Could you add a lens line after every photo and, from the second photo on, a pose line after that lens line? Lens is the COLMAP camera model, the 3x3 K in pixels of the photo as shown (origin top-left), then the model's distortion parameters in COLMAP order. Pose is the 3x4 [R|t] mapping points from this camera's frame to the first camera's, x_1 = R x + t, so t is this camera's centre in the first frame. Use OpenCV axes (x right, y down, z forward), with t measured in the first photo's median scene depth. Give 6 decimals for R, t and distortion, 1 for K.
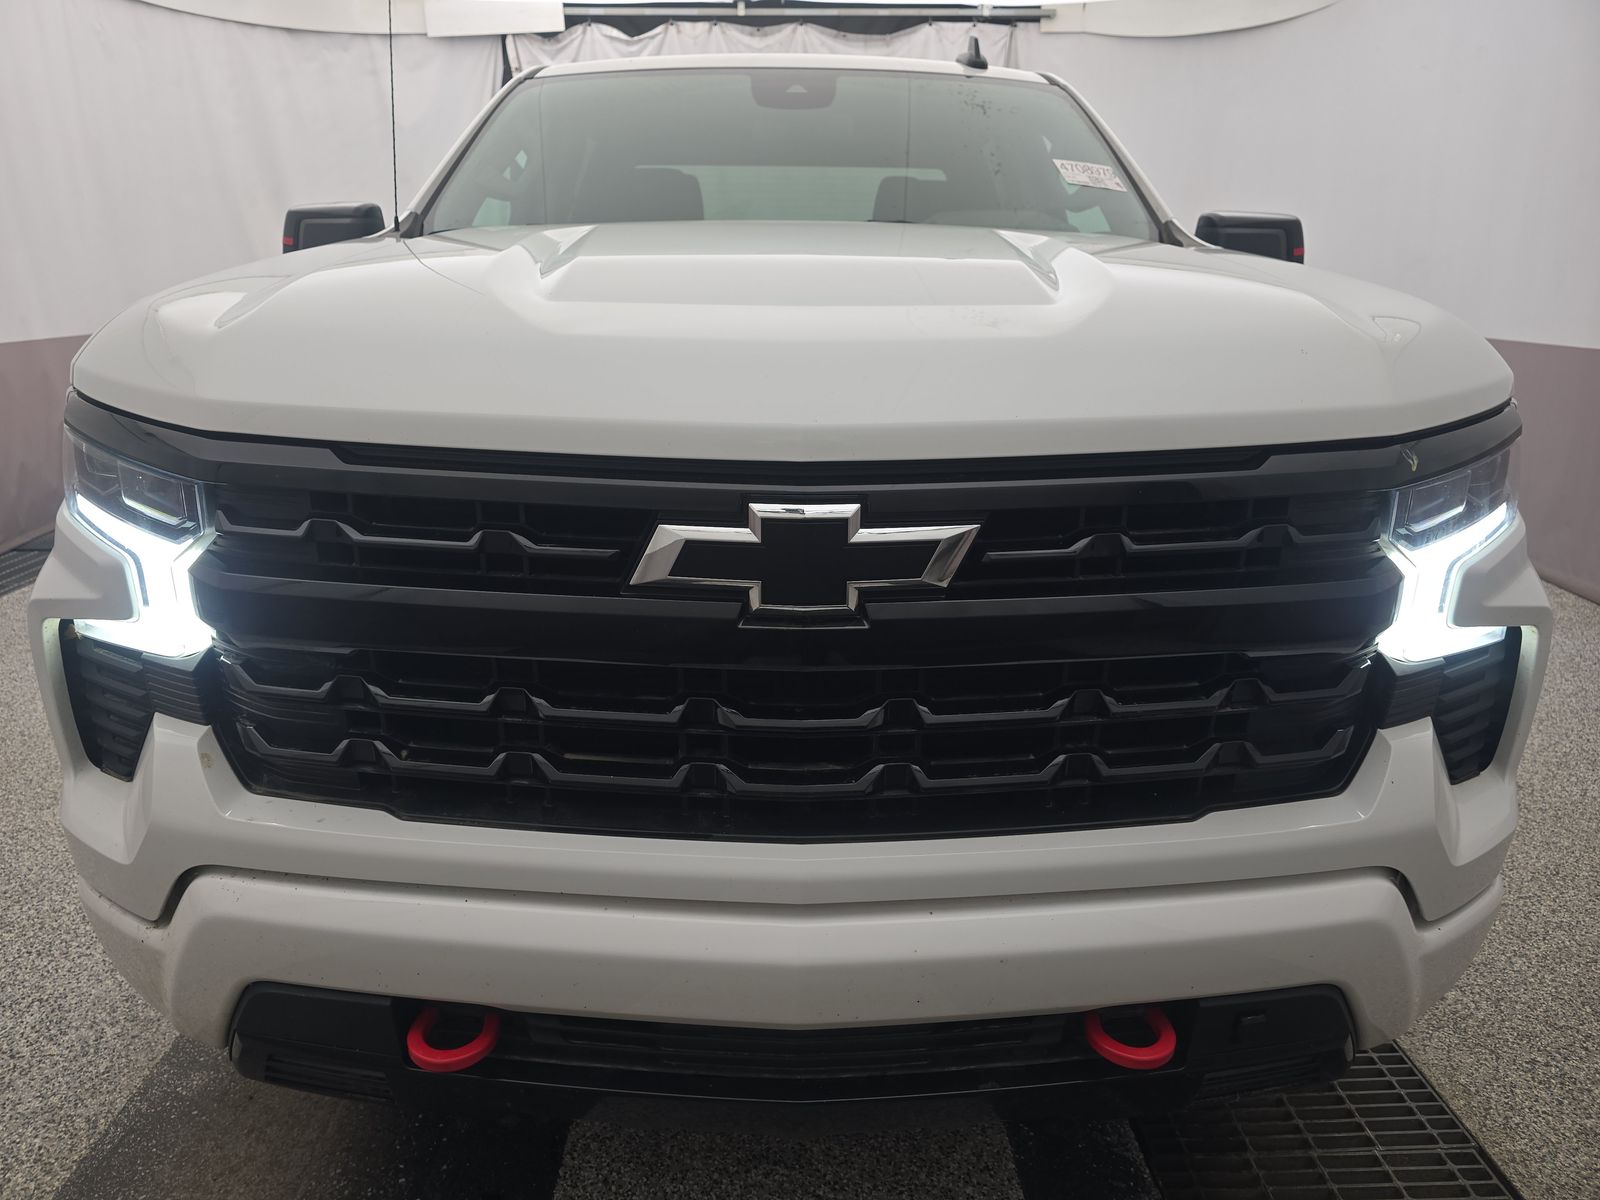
lens RADIAL K [[1076.0, 0, 796.7], [0, 1076.0, 601.0], [0, 0, 1]] dist [0.003559, -0.020912]
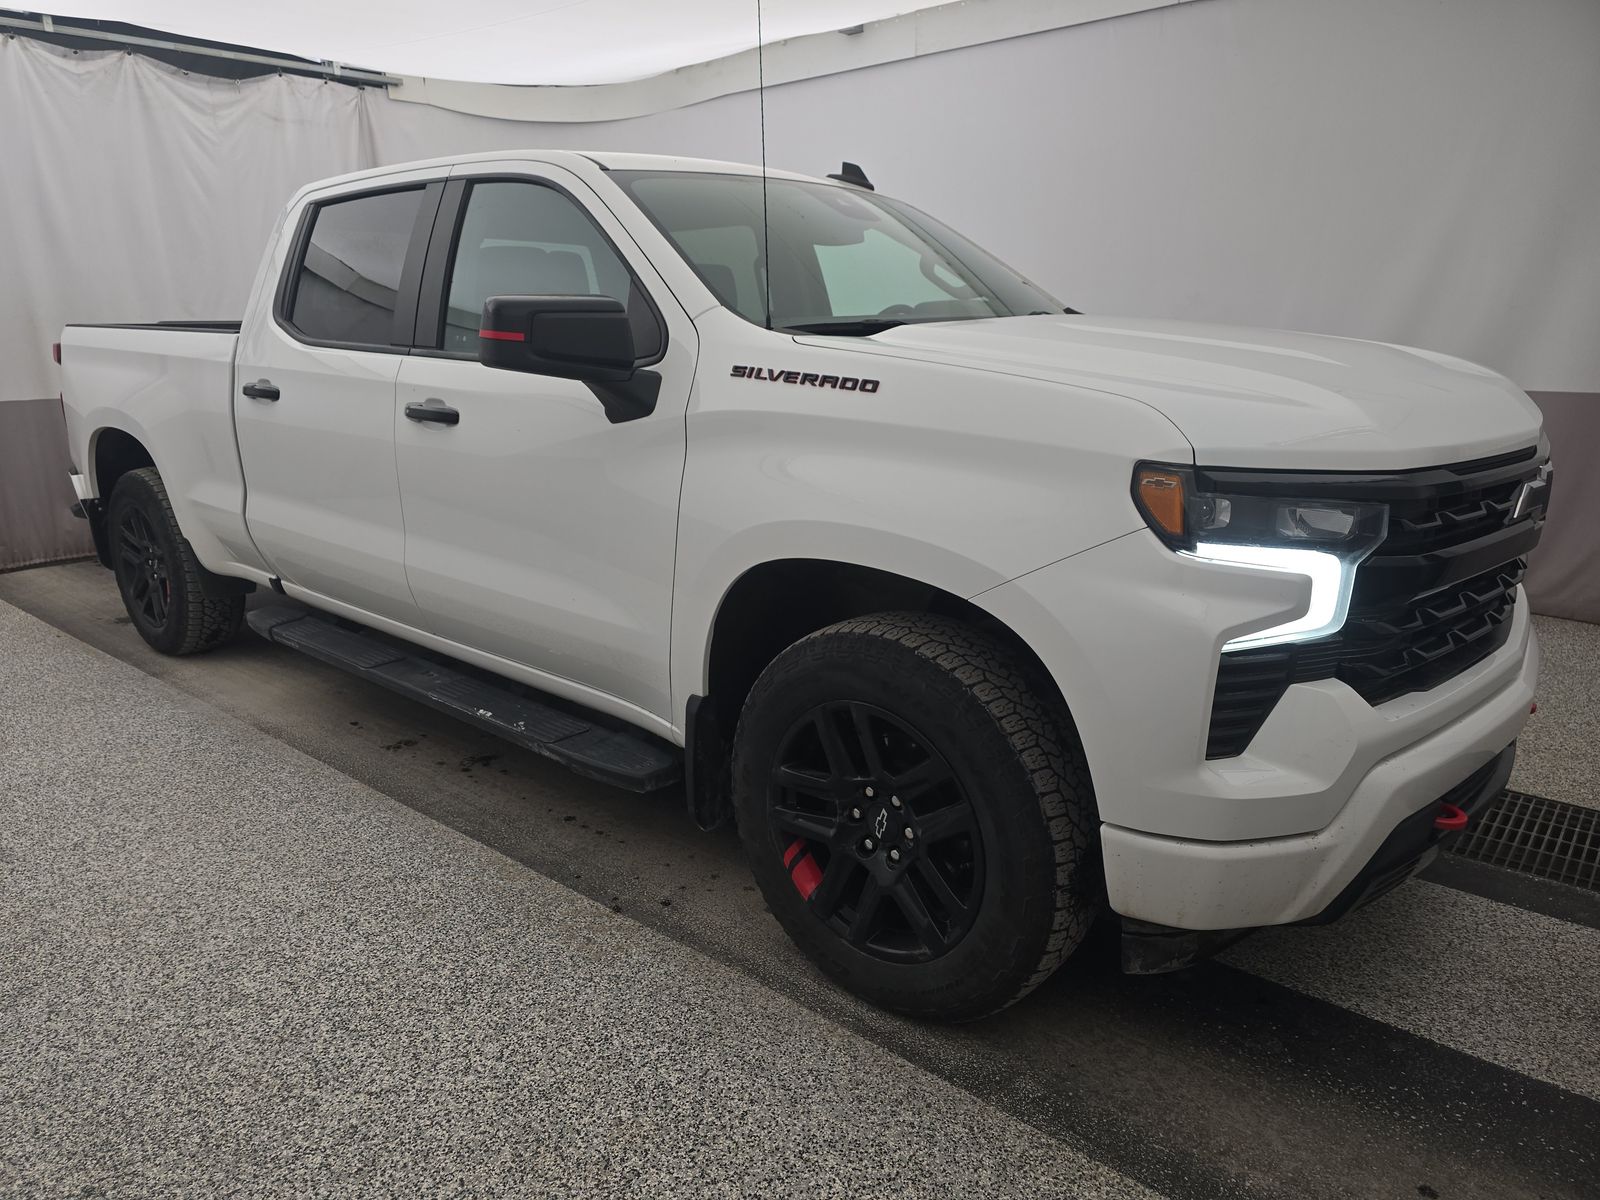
lens RADIAL K [[1076.0, 0, 793.3], [0, 1076.0, 600.7], [0, 0, 1]] dist [0.003559, -0.020912]
pose [[0.677833, -0.191102, 0.709946, -0.326995], [0.220395, 0.974036, 0.051763, -0.034901], [-0.701405, 0.121382, 0.702351, 0.075894]]
